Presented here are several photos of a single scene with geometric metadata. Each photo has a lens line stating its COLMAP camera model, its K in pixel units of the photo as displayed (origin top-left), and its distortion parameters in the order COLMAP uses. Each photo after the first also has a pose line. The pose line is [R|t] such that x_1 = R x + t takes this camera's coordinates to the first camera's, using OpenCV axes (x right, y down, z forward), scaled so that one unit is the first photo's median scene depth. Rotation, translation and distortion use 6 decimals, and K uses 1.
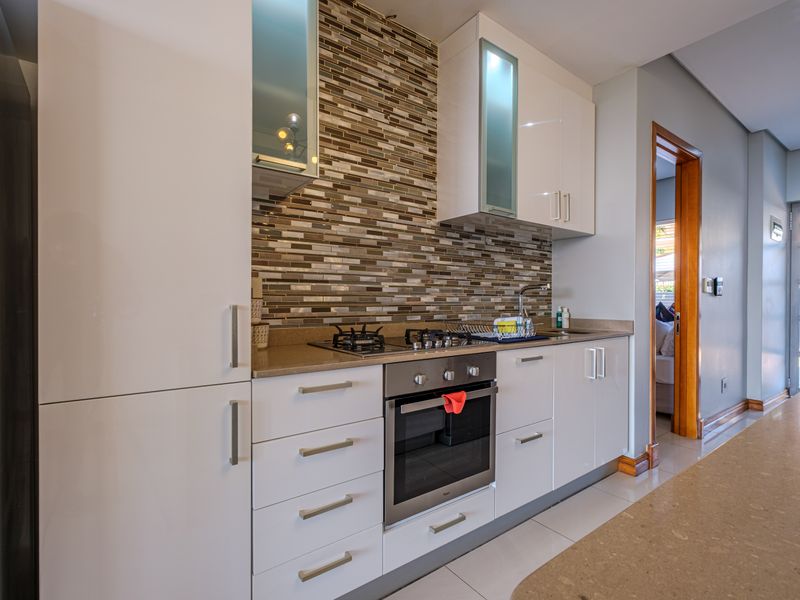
lens RADIAL K [[390.1, 0, 400.0], [0, 390.1, 300.0], [0, 0, 1]] dist [-0.002306, -0.000133]
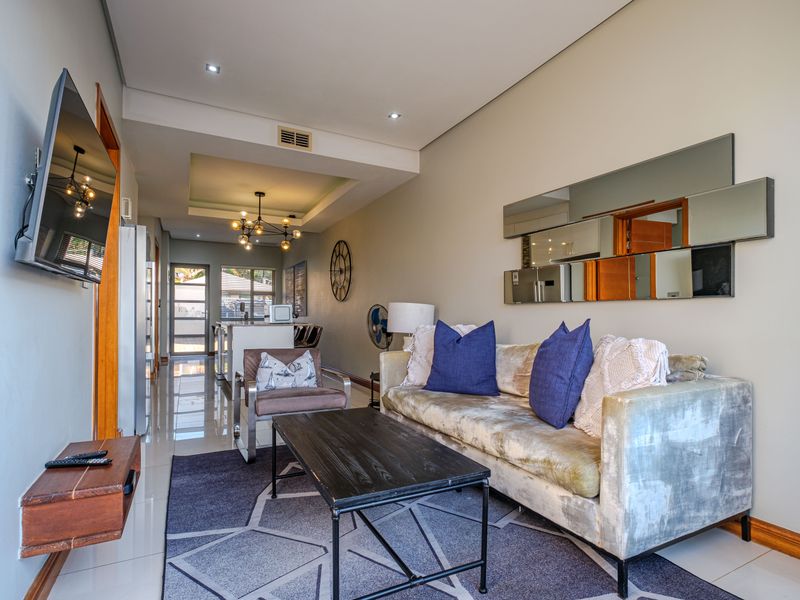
lens RADIAL K [[415.6, 0, 394.4], [0, 415.6, 311.6], [0, 0, 1]] dist [-0.003434, 0.000366]
pose [[0.168893, 0.004785, 0.985623, -2.014283], [-0.003397, 0.999985, -0.004273, 0.029494], [-0.985629, -0.002626, 0.168907, -1.124918]]
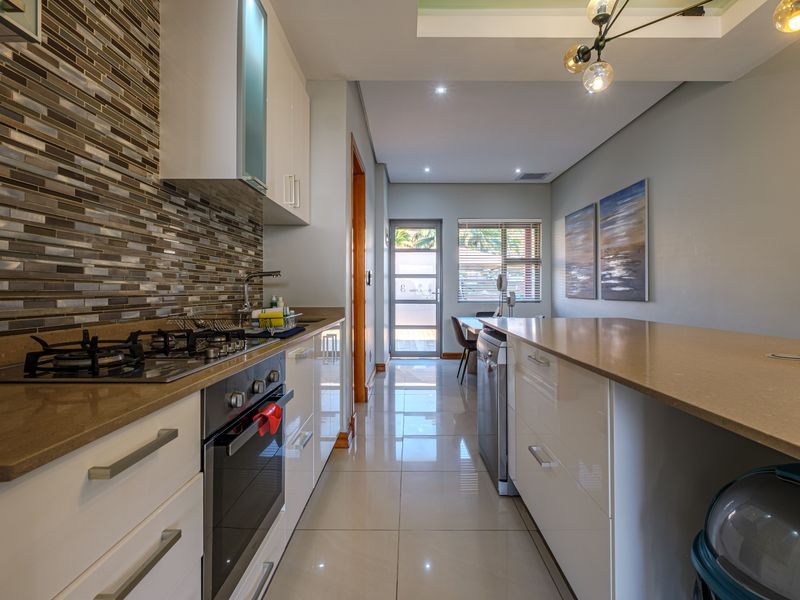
lens RADIAL K [[395.5, 0, 410.1], [0, 395.5, 288.1], [0, 0, 1]] dist [-0.001130, 0.000476]
pose [[0.589661, 0.001429, 0.807649, -0.224760], [0.001976, 0.999993, -0.003212, 0.003192], [-0.807648, 0.003489, 0.589654, 0.212222]]
